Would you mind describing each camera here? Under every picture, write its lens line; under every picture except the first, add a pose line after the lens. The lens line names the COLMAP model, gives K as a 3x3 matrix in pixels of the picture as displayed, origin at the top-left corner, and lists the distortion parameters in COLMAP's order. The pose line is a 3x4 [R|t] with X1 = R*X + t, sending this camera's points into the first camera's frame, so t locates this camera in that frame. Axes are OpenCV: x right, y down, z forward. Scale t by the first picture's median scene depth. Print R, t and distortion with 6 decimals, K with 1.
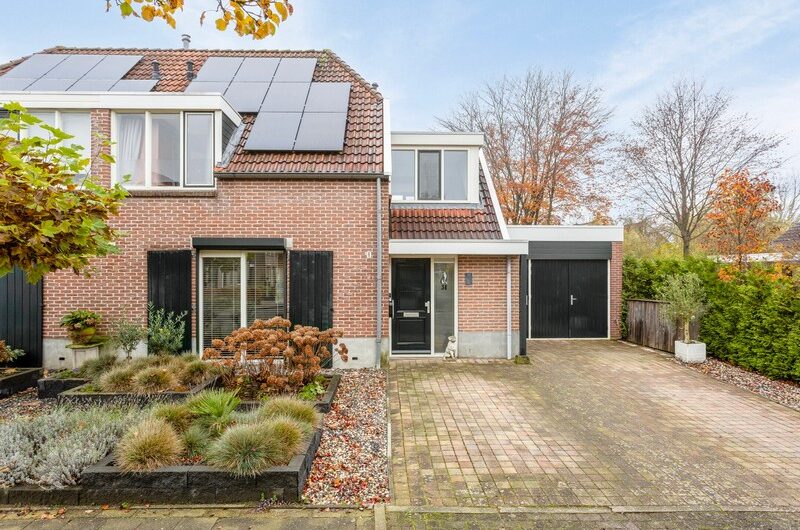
lens RADIAL K [[463.9, 0, 402.4], [0, 463.9, 258.9], [0, 0, 1]] dist [-0.020082, 0.004655]
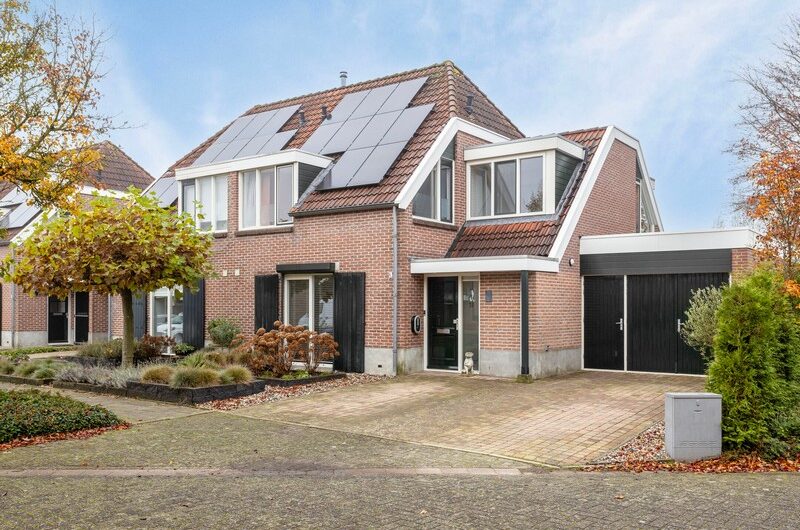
lens RADIAL K [[740.3, 0, 400.0], [0, 740.3, 270.9], [0, 0, 1]] dist [-0.020651, 0.000000]
pose [[0.781402, -0.027804, -0.623408, 1.021570], [0.016298, 0.999575, -0.024152, 0.024807], [0.623815, 0.008712, 0.781524, -0.371338]]
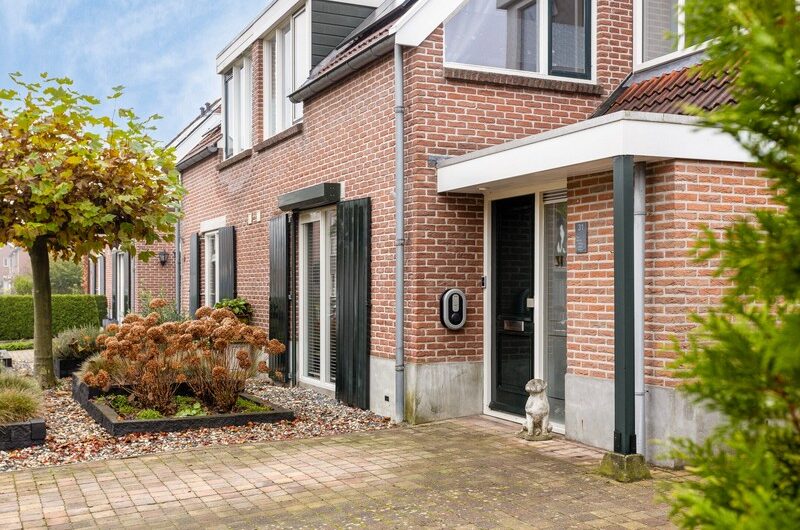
lens RADIAL K [[922.0, 0, 396.5], [0, 922.0, 272.3], [0, 0, 1]] dist [0.034389, 0.000000]
pose [[0.377962, -0.013732, -0.925719, 0.825705], [0.028564, 0.999587, -0.003165, 0.072247], [0.925380, -0.025246, 0.378198, 0.588163]]
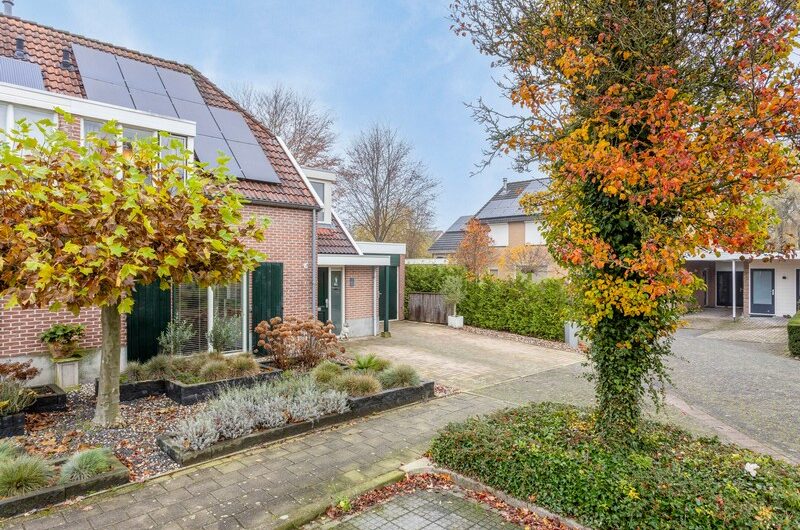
lens RADIAL K [[482.5, 0, 395.5], [0, 482.5, 263.4], [0, 0, 1]] dist [-0.007254, 0.000478]
pose [[0.749231, 0.005594, 0.662286, -0.766139], [-0.019173, 0.999728, 0.013246, -0.037096], [-0.662032, -0.022622, 0.749134, -0.203504]]
